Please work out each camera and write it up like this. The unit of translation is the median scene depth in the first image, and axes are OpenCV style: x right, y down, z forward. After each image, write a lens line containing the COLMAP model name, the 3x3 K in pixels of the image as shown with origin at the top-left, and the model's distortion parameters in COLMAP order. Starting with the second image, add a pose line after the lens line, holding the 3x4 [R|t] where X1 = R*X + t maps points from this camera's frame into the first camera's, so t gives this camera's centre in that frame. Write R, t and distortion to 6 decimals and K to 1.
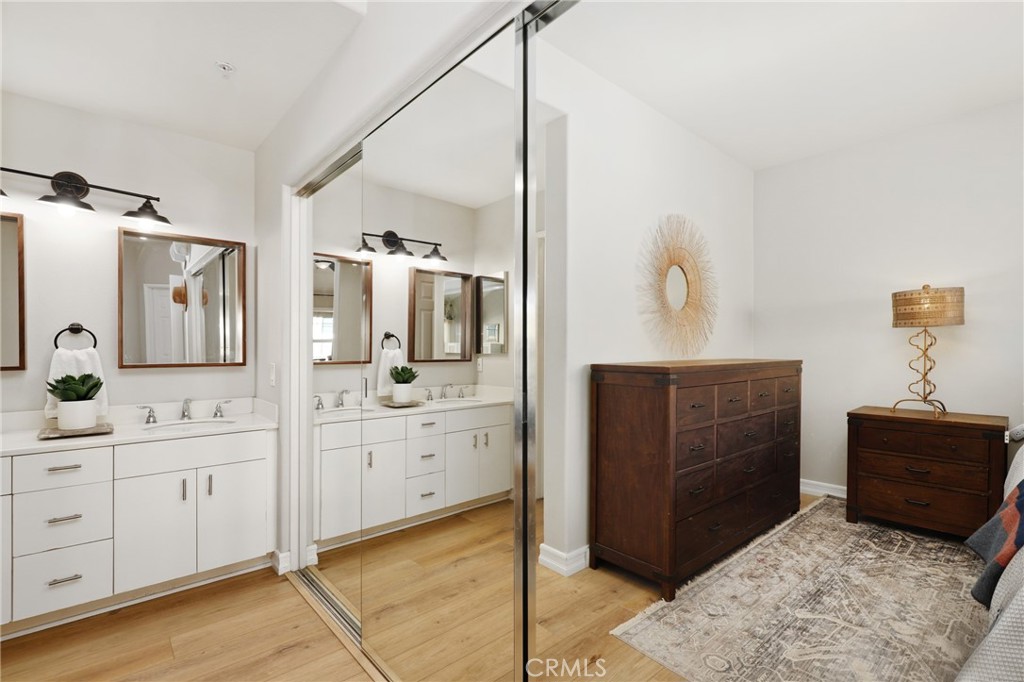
lens RADIAL K [[461.6, 0, 523.1], [0, 461.6, 351.2], [0, 0, 1]] dist [0.001442, -0.000430]
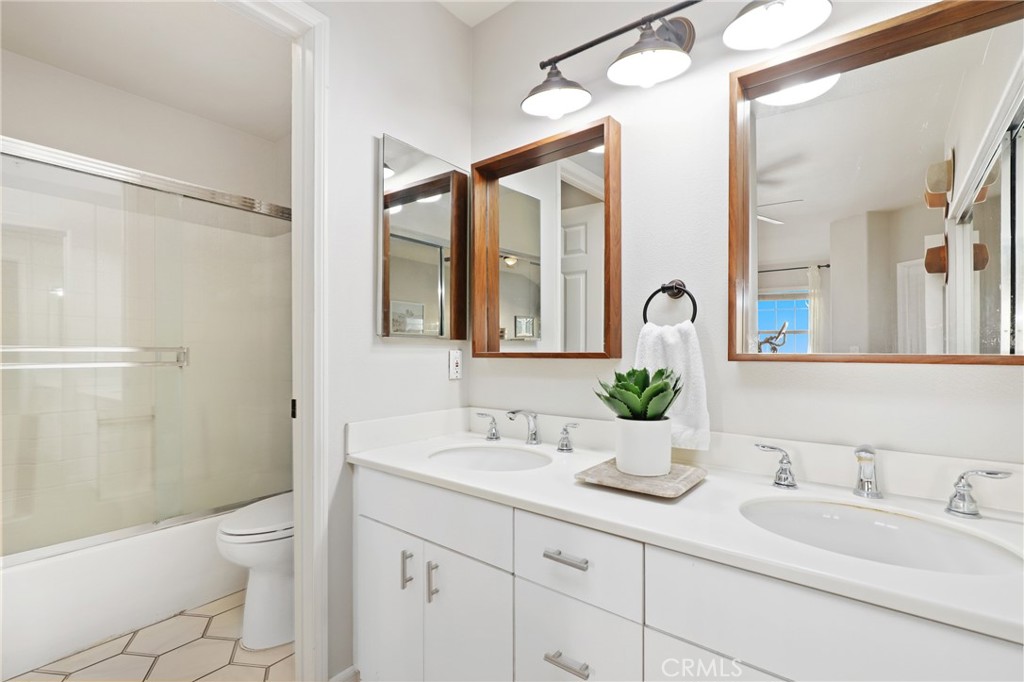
lens RADIAL K [[461.6, 0, 515.4], [0, 461.6, 354.0], [0, 0, 1]] dist [0.001442, -0.000430]
pose [[0.152941, 0.006402, -0.988215, -0.322612], [-0.010643, 0.999932, 0.004831, 0.022927], [0.988178, 0.009778, 0.152998, 0.534009]]
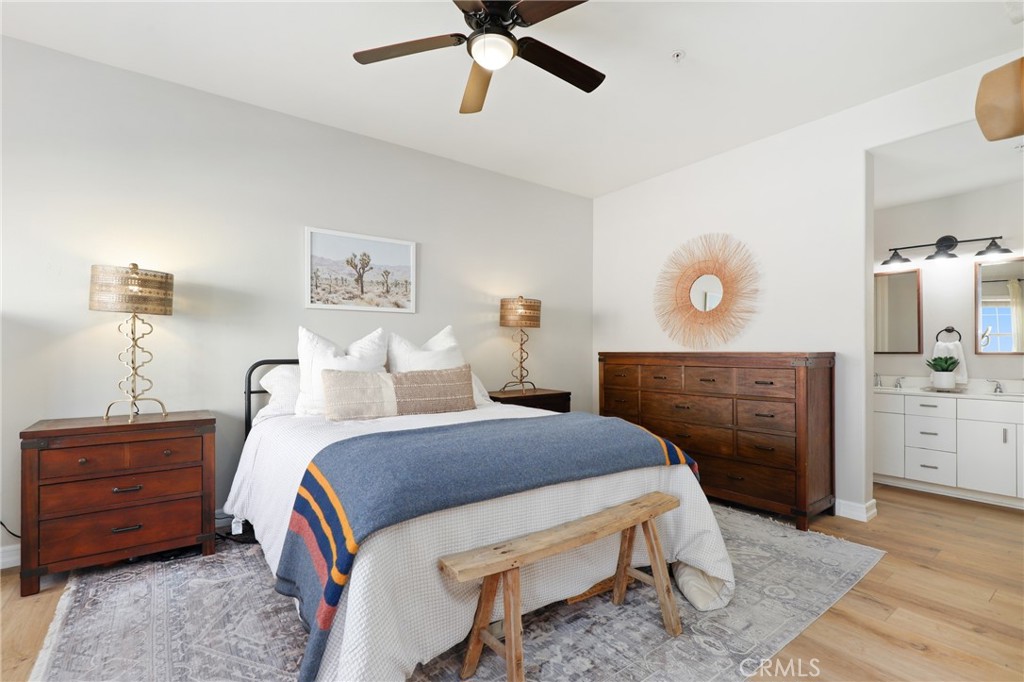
lens RADIAL K [[461.6, 0, 511.5], [0, 461.6, 351.4], [0, 0, 1]] dist [0.001442, -0.000430]
pose [[-0.105893, 0.005574, -0.994362, 0.625211], [-0.001267, 0.999983, 0.005741, 0.016244], [0.994377, 0.001868, -0.105884, -0.284849]]
